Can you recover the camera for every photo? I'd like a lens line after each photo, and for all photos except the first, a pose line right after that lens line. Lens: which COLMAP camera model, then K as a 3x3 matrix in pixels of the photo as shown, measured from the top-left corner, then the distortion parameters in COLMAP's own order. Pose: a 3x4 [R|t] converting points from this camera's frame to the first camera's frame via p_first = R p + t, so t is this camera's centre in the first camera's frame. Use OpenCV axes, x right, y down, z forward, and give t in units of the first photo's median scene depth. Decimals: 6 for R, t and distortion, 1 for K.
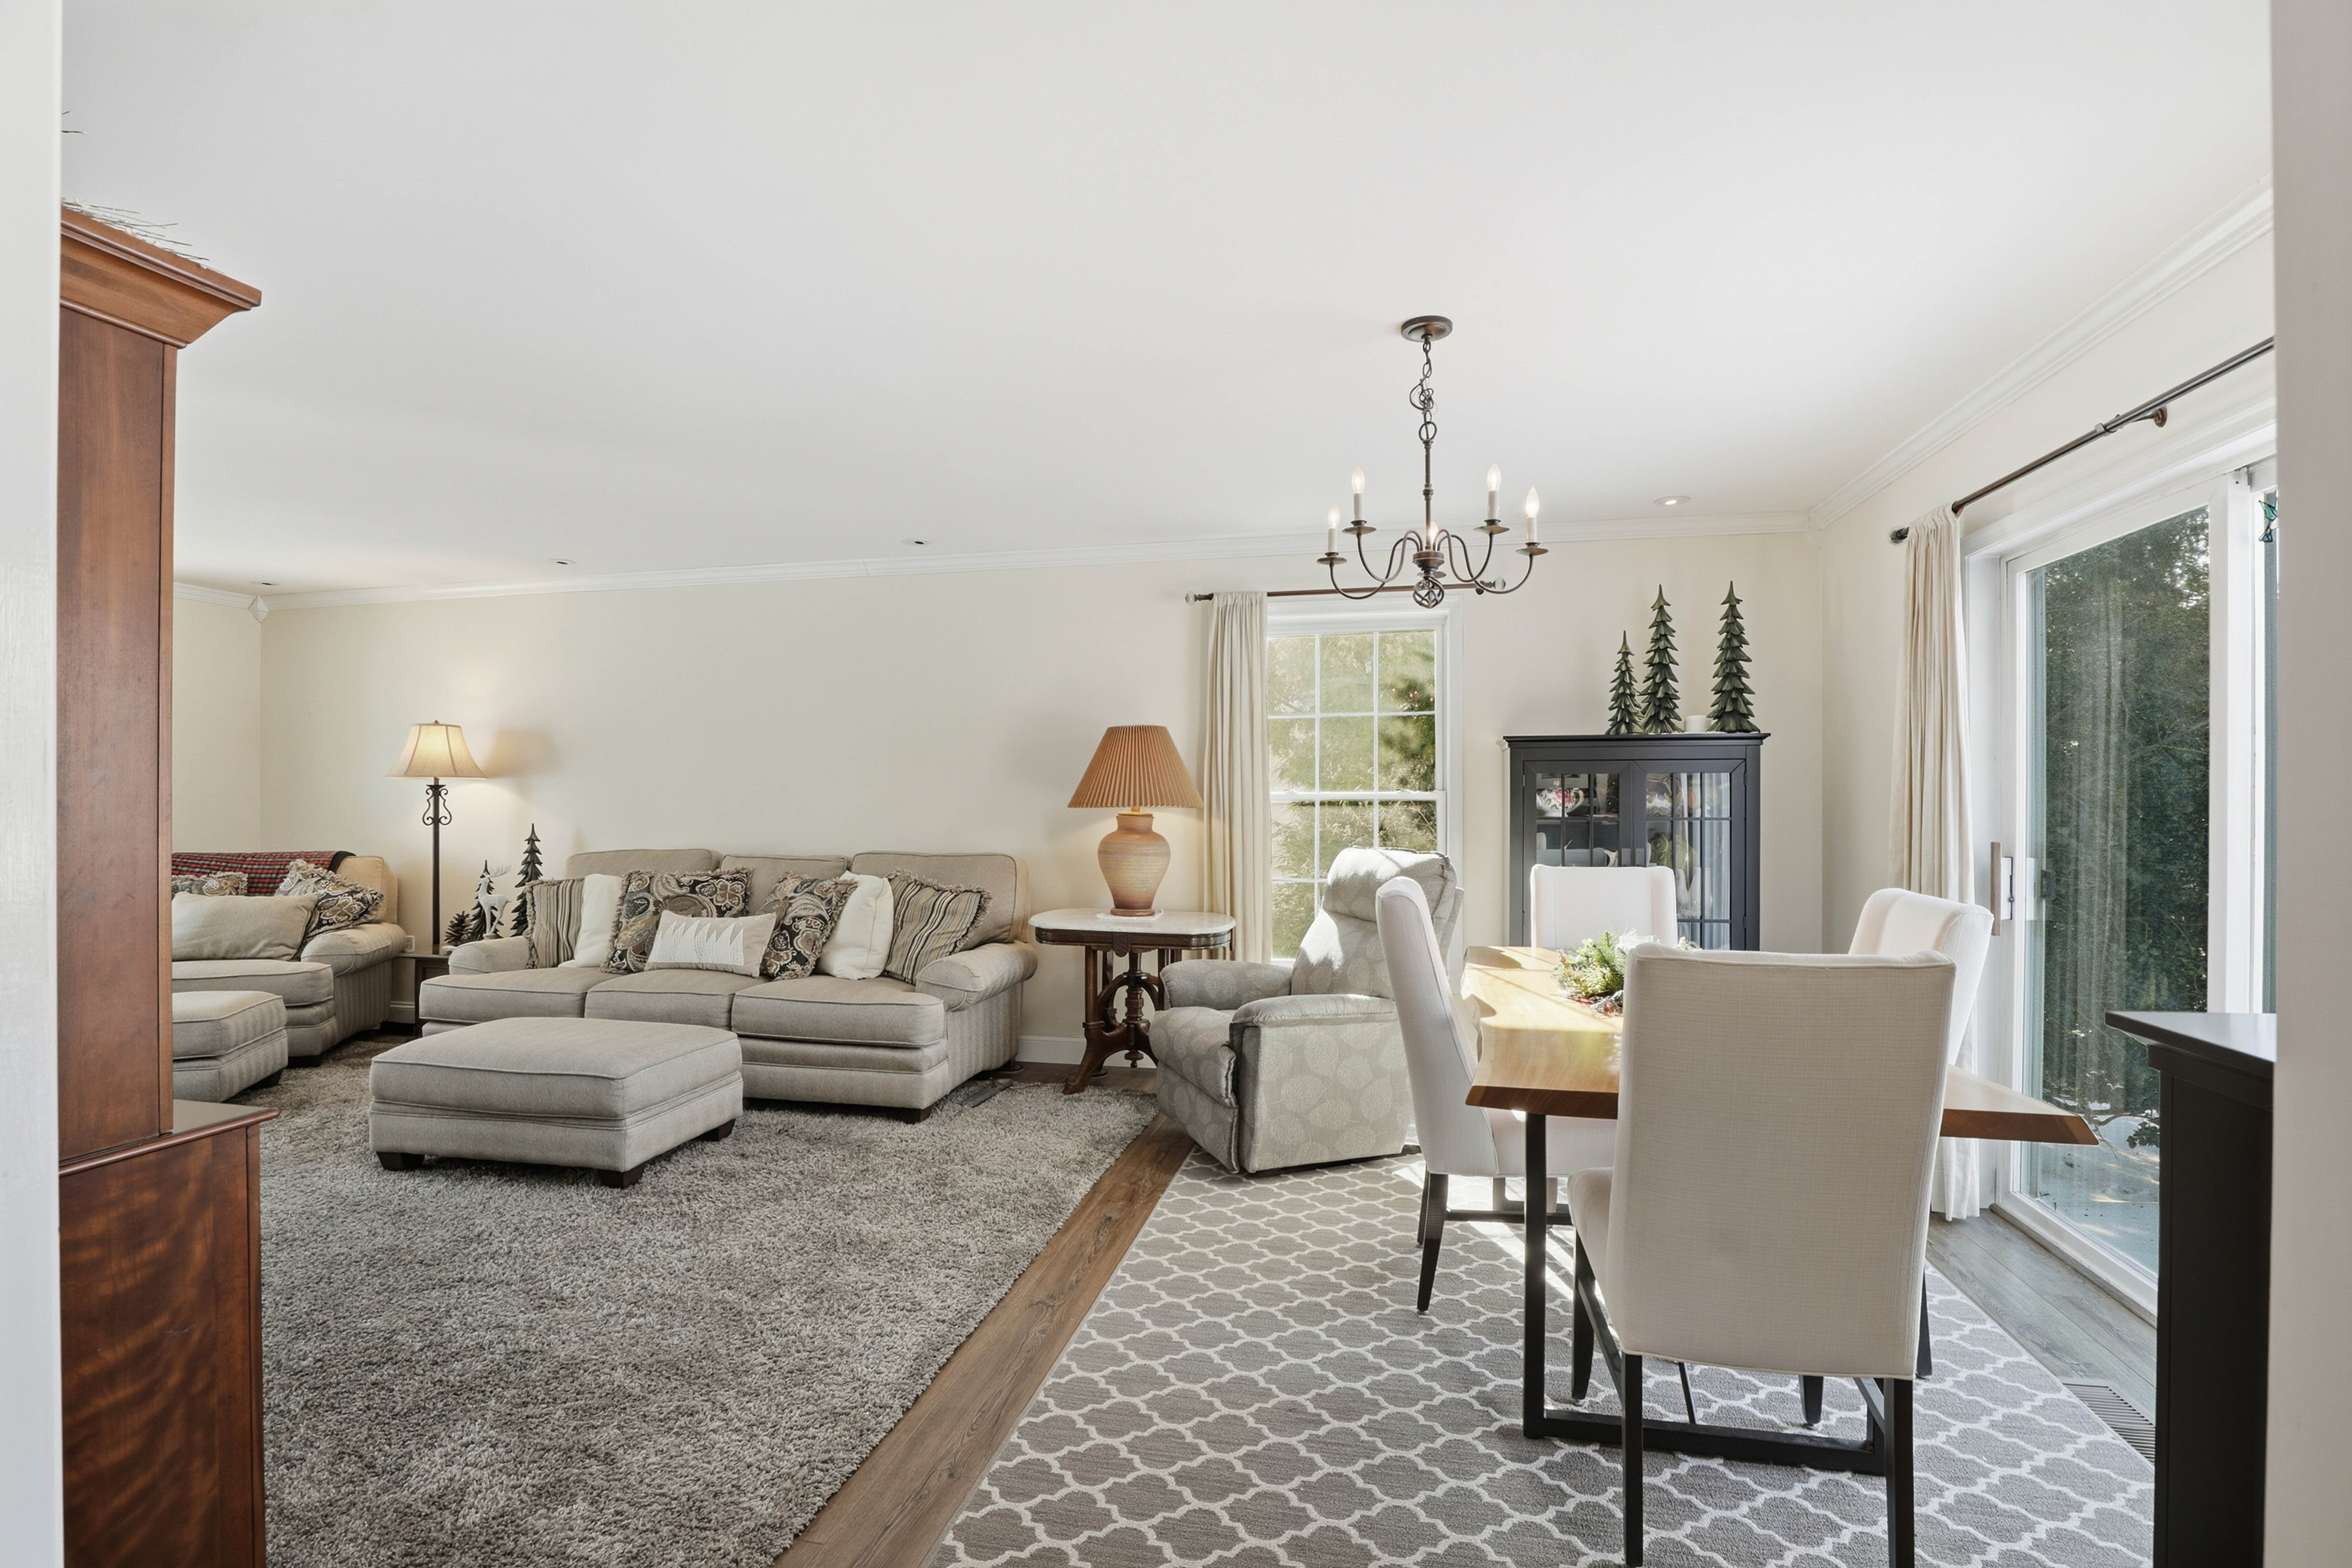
lens RADIAL K [[1078.2, 0, 1187.5], [0, 1078.2, 808.1], [0, 0, 1]] dist [-0.037034, 0.005659]
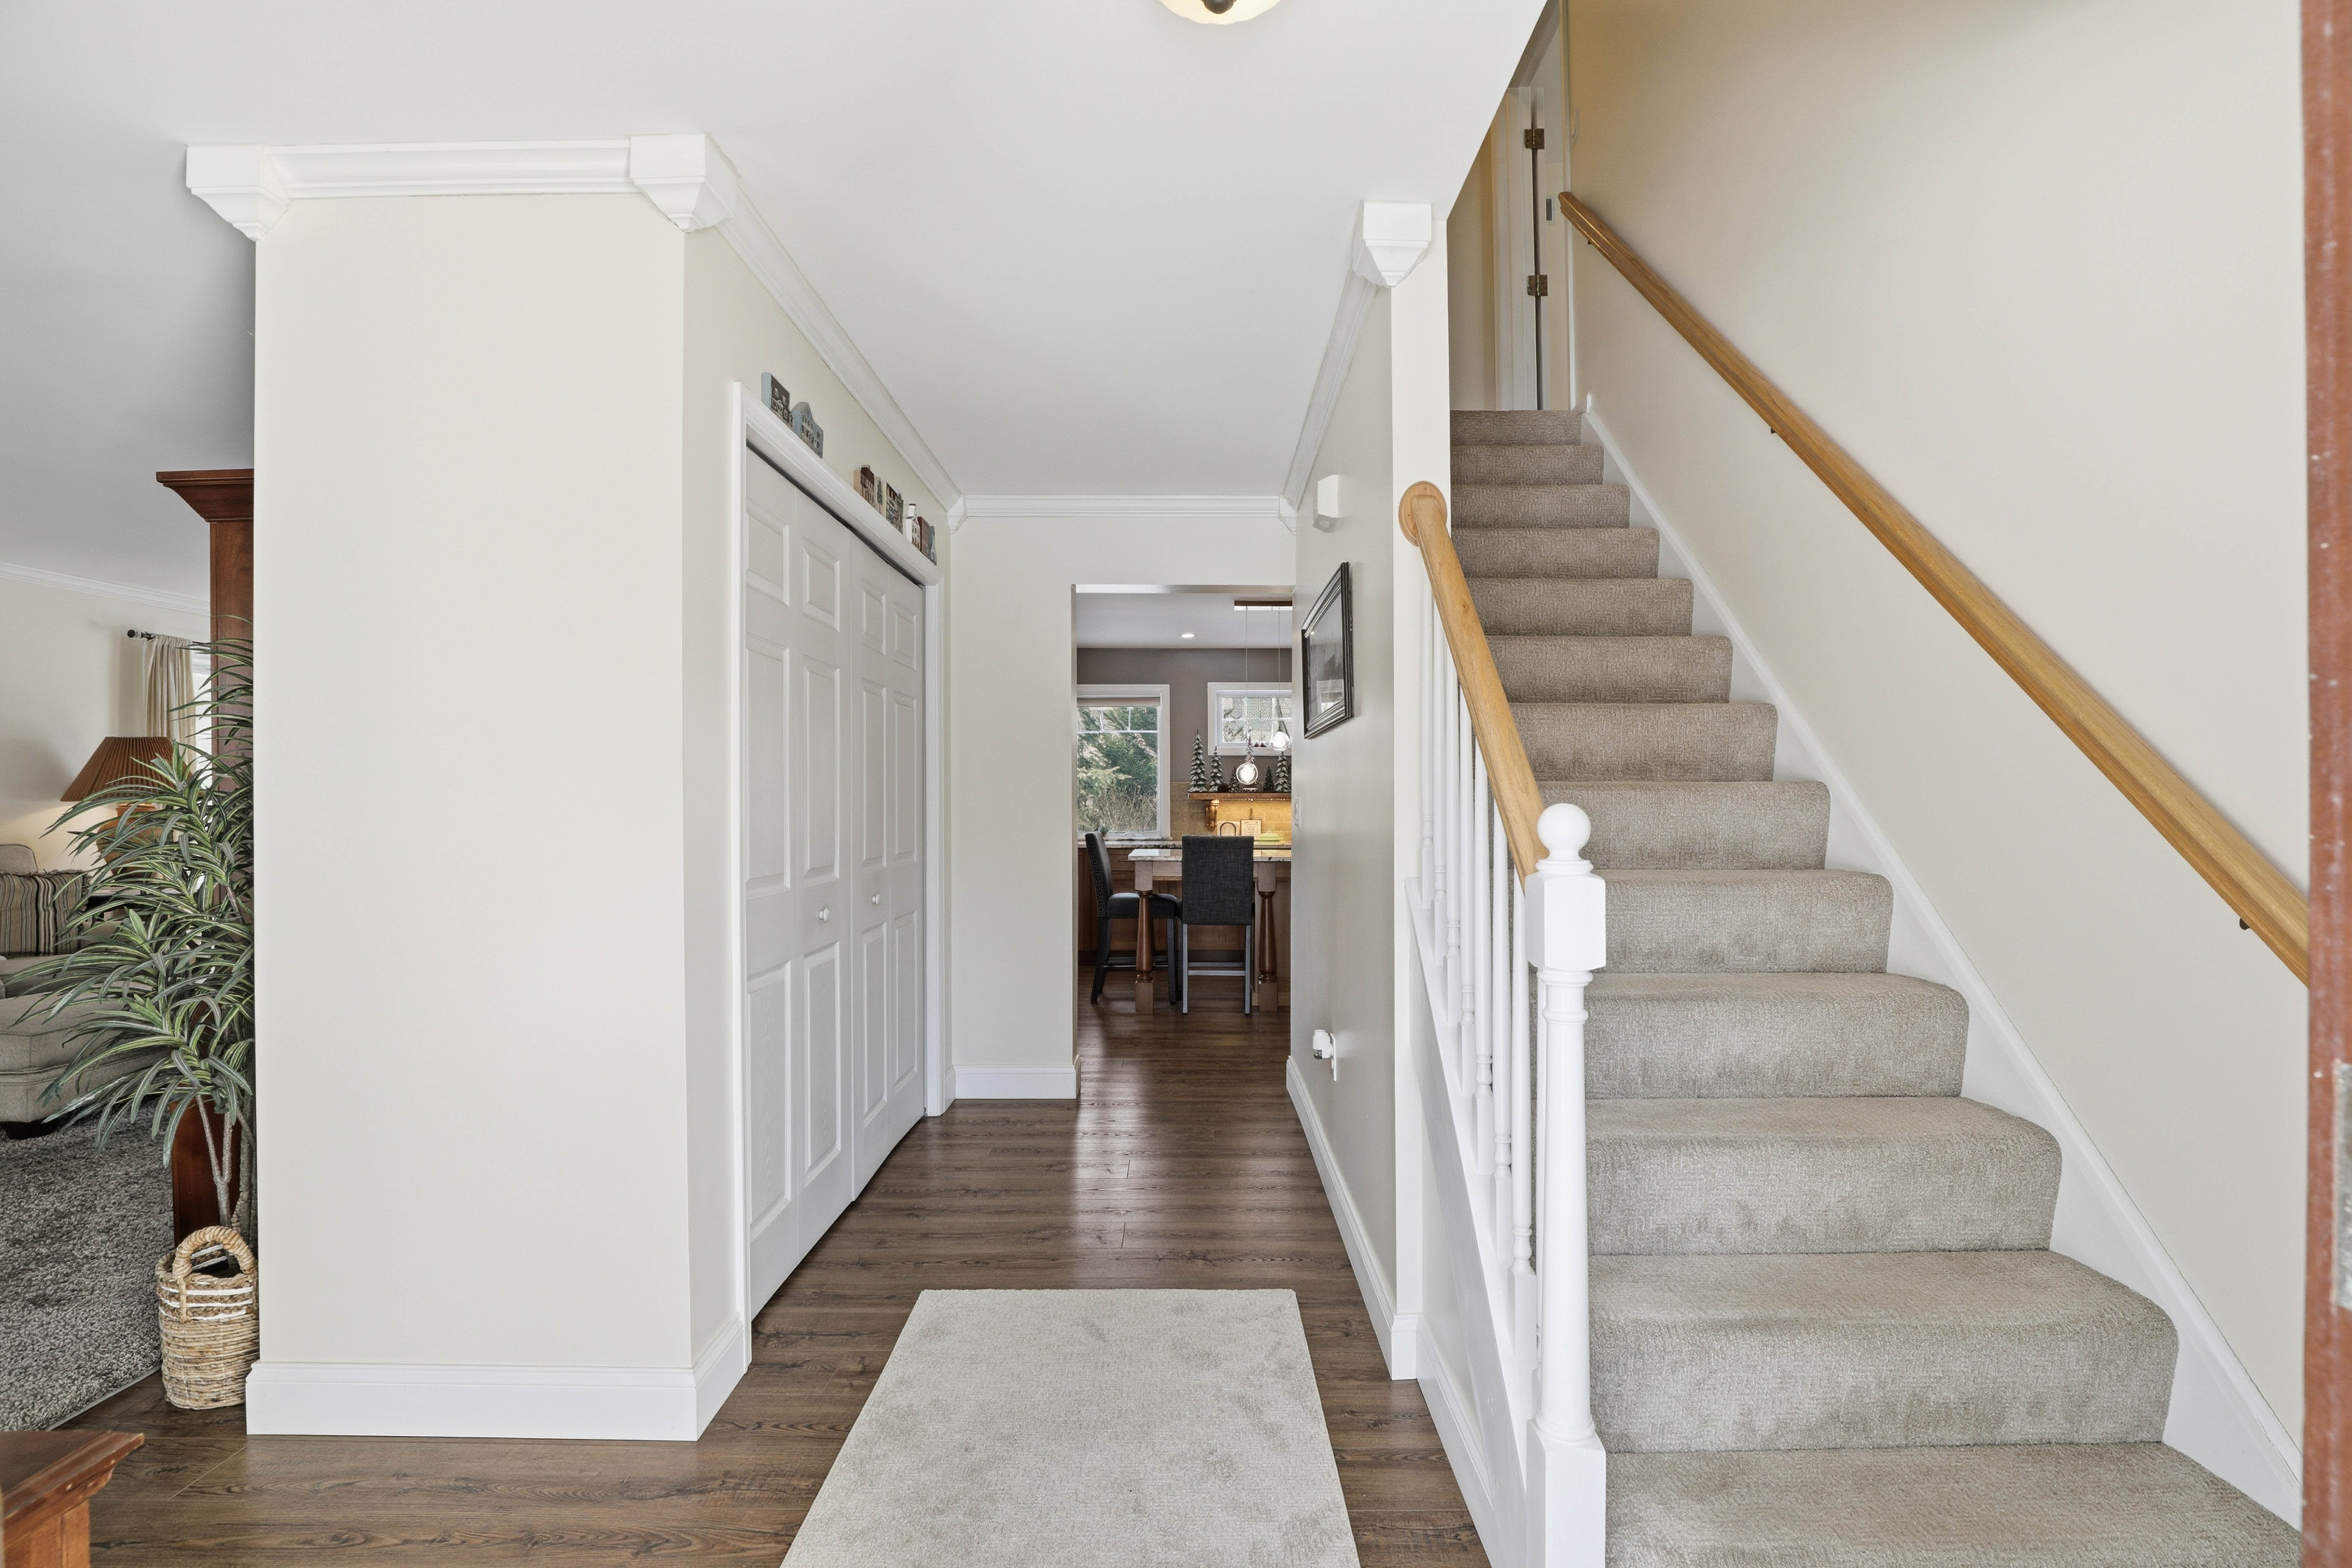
lens RADIAL K [[1078.2, 0, 1187.5], [0, 1078.2, 808.1], [0, 0, 1]] dist [-0.037034, 0.005659]
pose [[-0.207304, -0.000487, 0.978276, -1.638476], [0.011955, 0.999924, 0.003032, 0.019986], [-0.978203, 0.012324, -0.207283, 0.067633]]
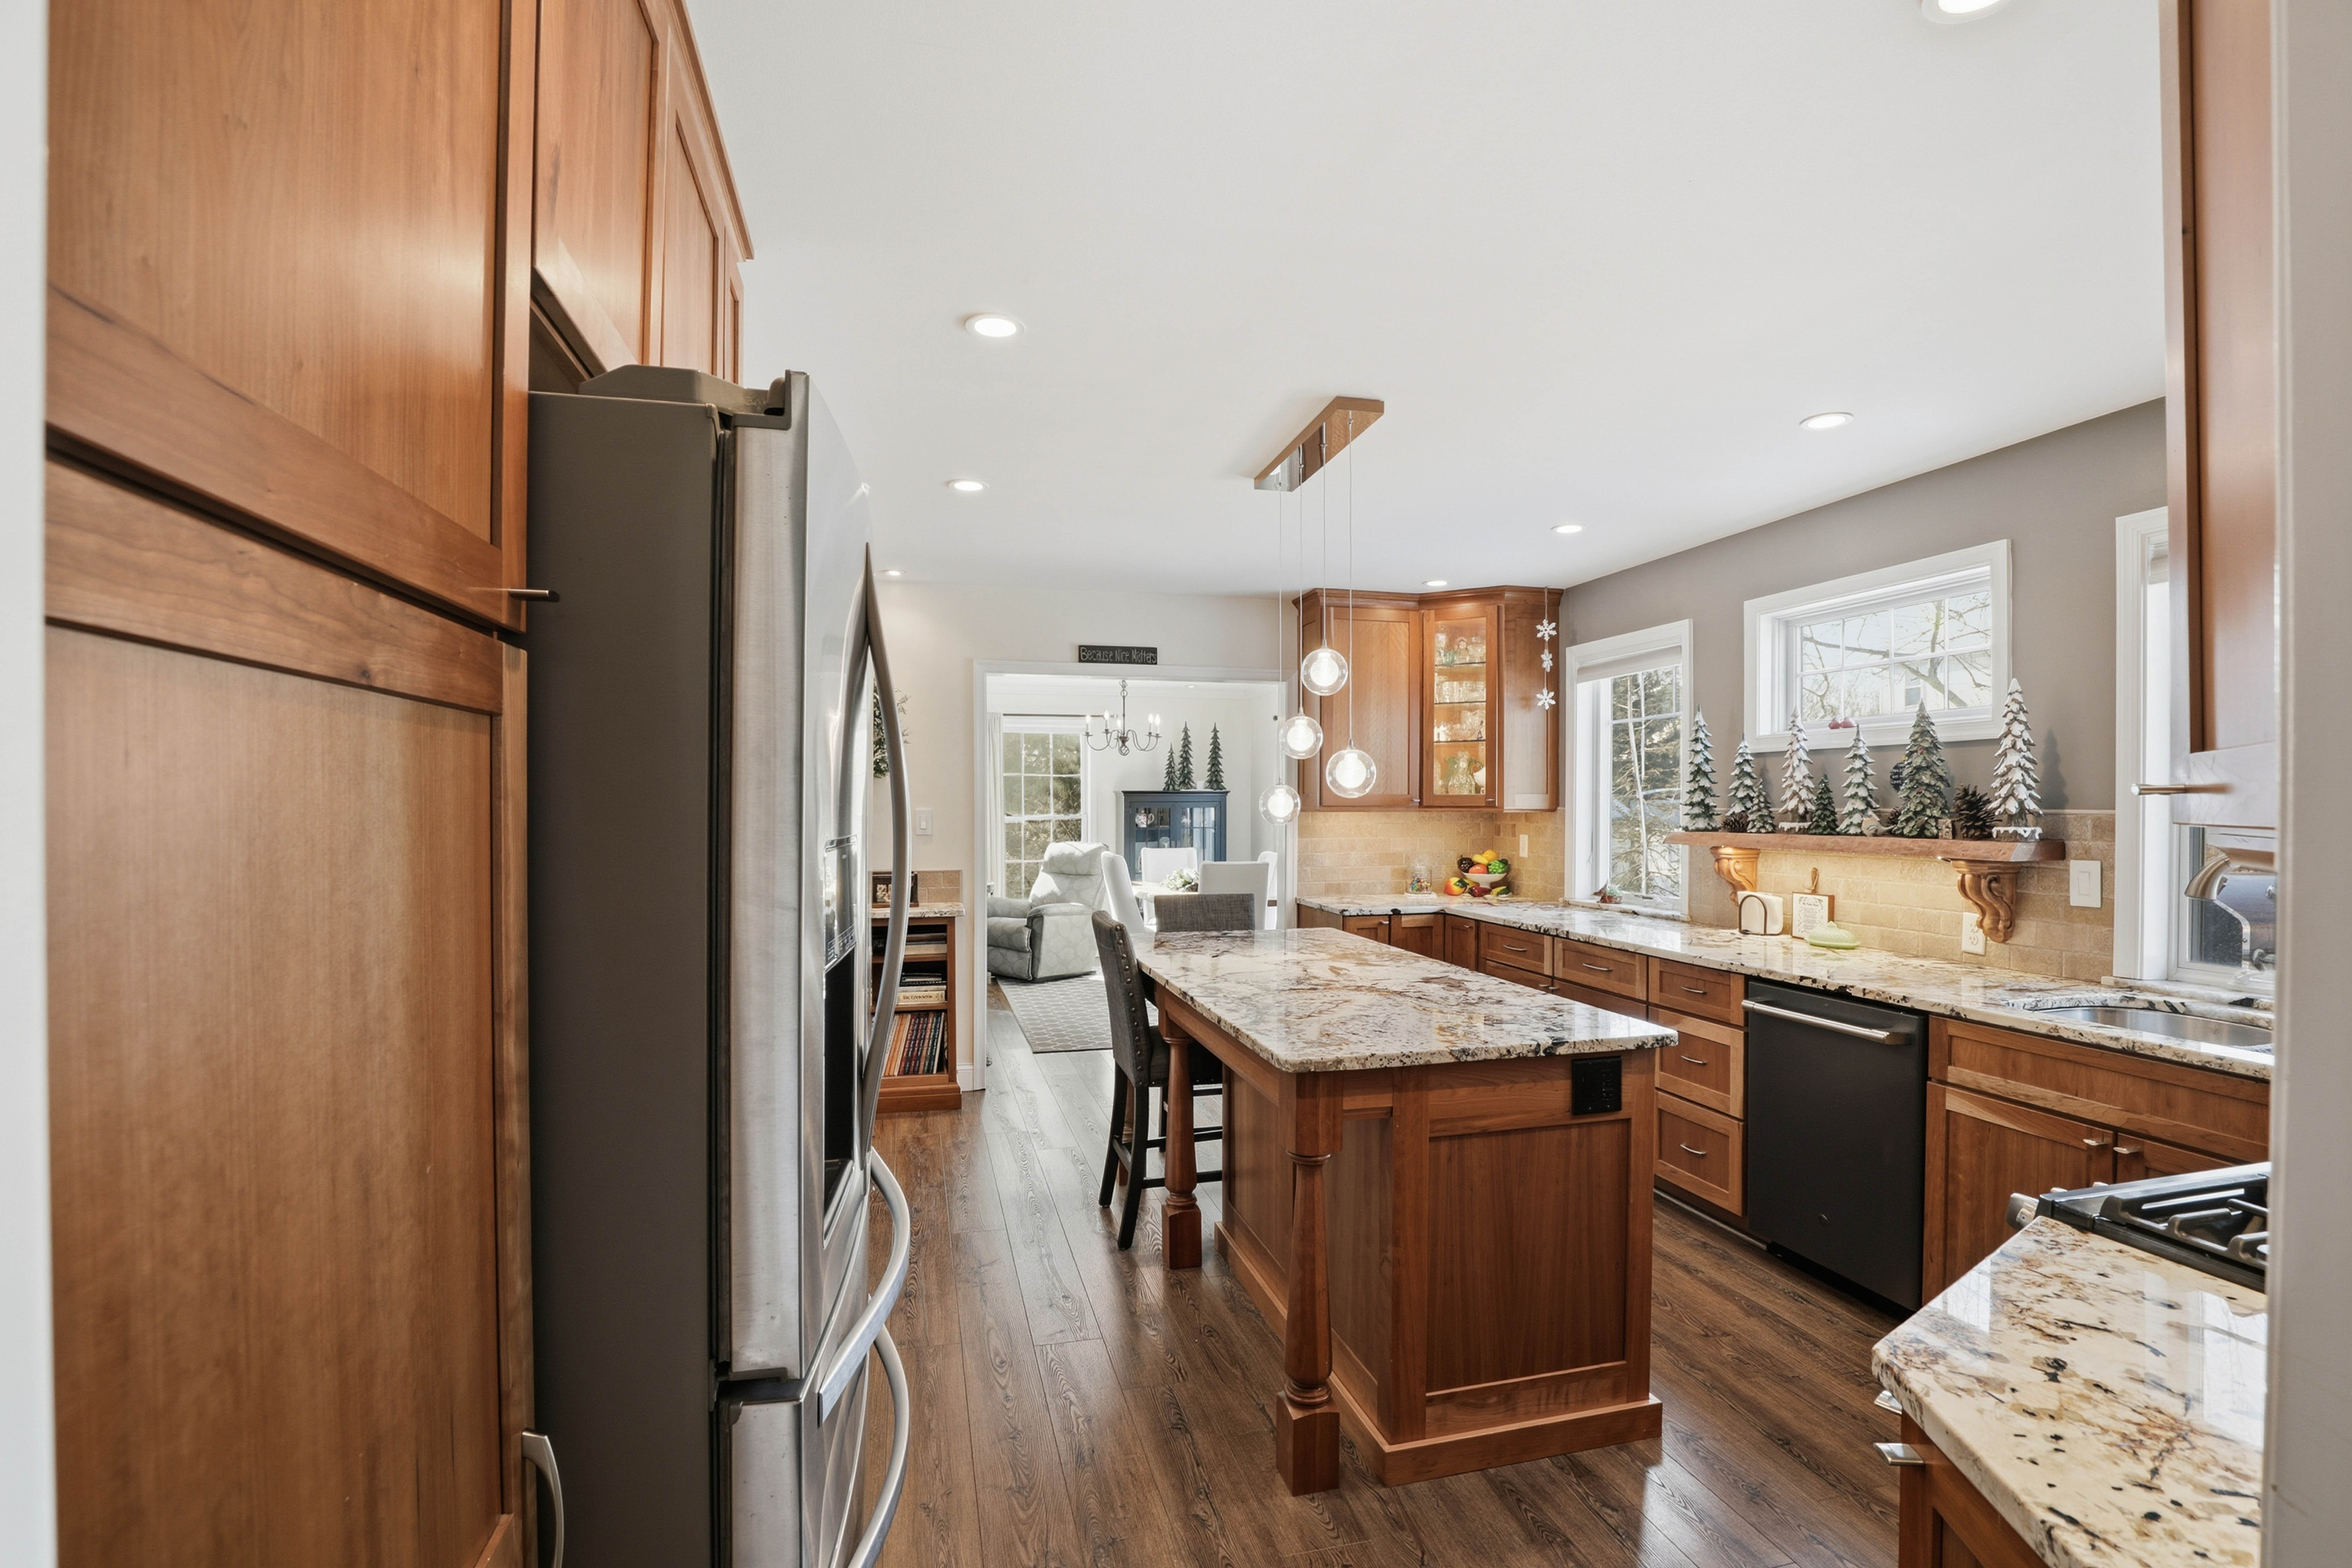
lens RADIAL K [[1078.2, 0, 1187.5], [0, 1078.2, 808.1], [0, 0, 1]] dist [-0.037034, 0.005659]
pose [[0.895760, 0.001120, 0.444537, -0.558574], [0.002252, 0.999973, -0.007057, -0.016221], [-0.444533, 0.007322, 0.895733, -1.019905]]
